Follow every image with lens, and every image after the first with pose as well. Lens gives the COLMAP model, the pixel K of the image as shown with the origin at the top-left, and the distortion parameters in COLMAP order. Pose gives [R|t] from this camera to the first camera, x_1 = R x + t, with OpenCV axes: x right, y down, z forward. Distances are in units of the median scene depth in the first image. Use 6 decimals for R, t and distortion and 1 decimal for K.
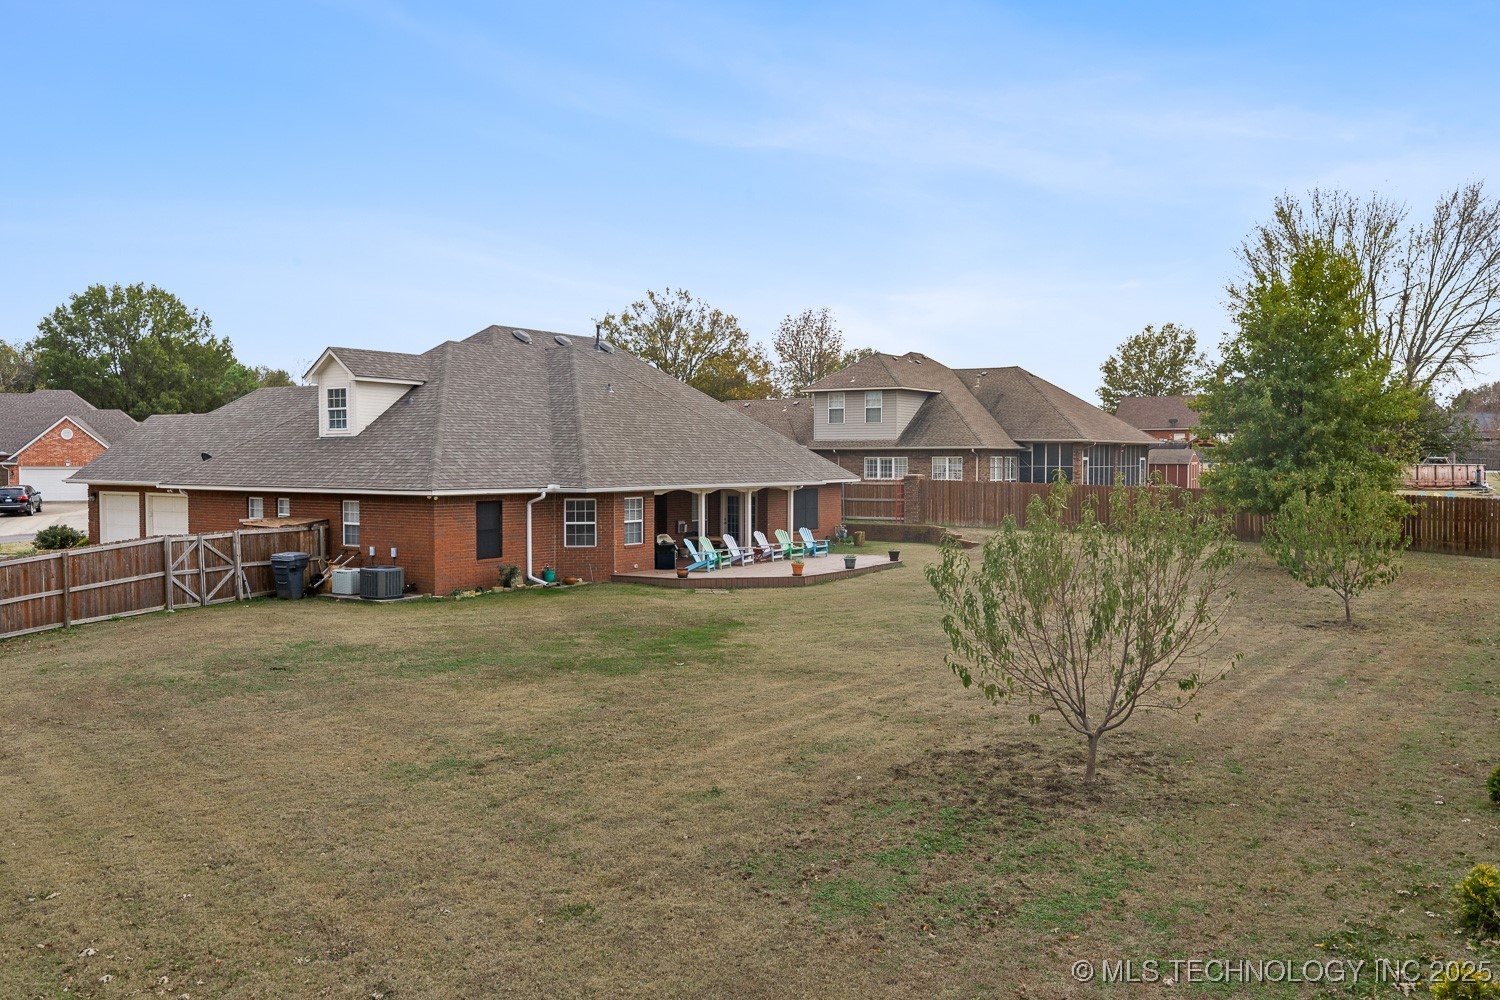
lens RADIAL K [[1207.0, 0, 750.0], [0, 1207.0, 500.0], [0, 0, 1]] dist [-0.006575, -0.012890]
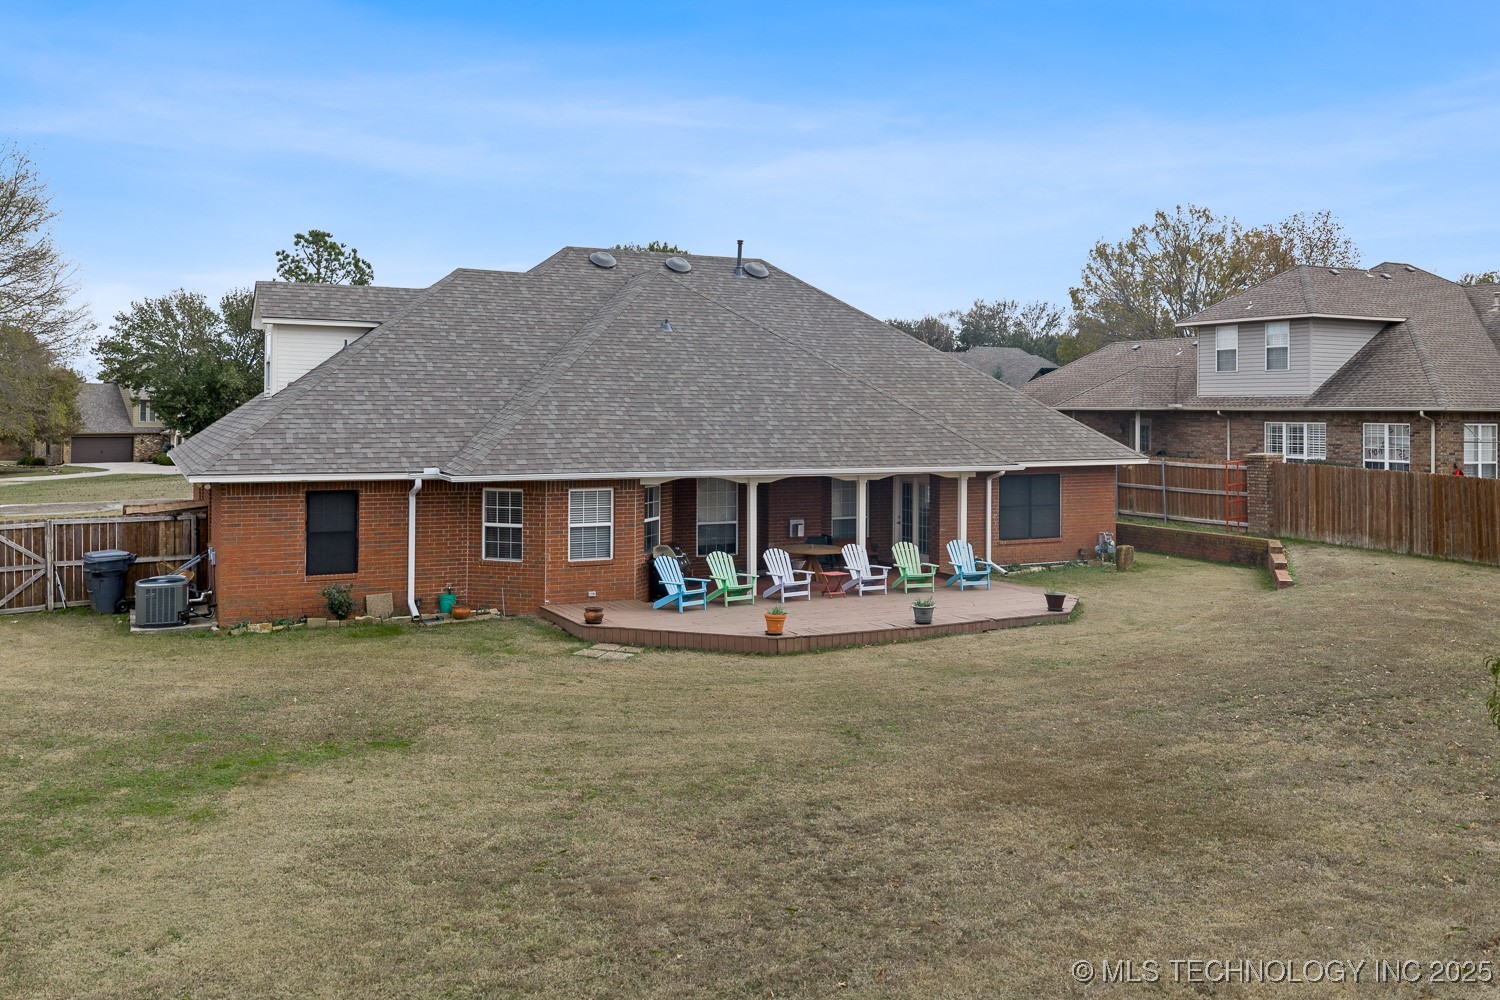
lens RADIAL K [[1245.5, 0, 757.4], [0, 1245.5, 414.1], [0, 0, 1]] dist [0.003486, -0.004822]
pose [[0.872417, 0.005296, -0.488733, 0.320078], [-0.021149, 0.999414, -0.026922, -0.026920], [0.488304, 0.033823, 0.872018, 0.461422]]
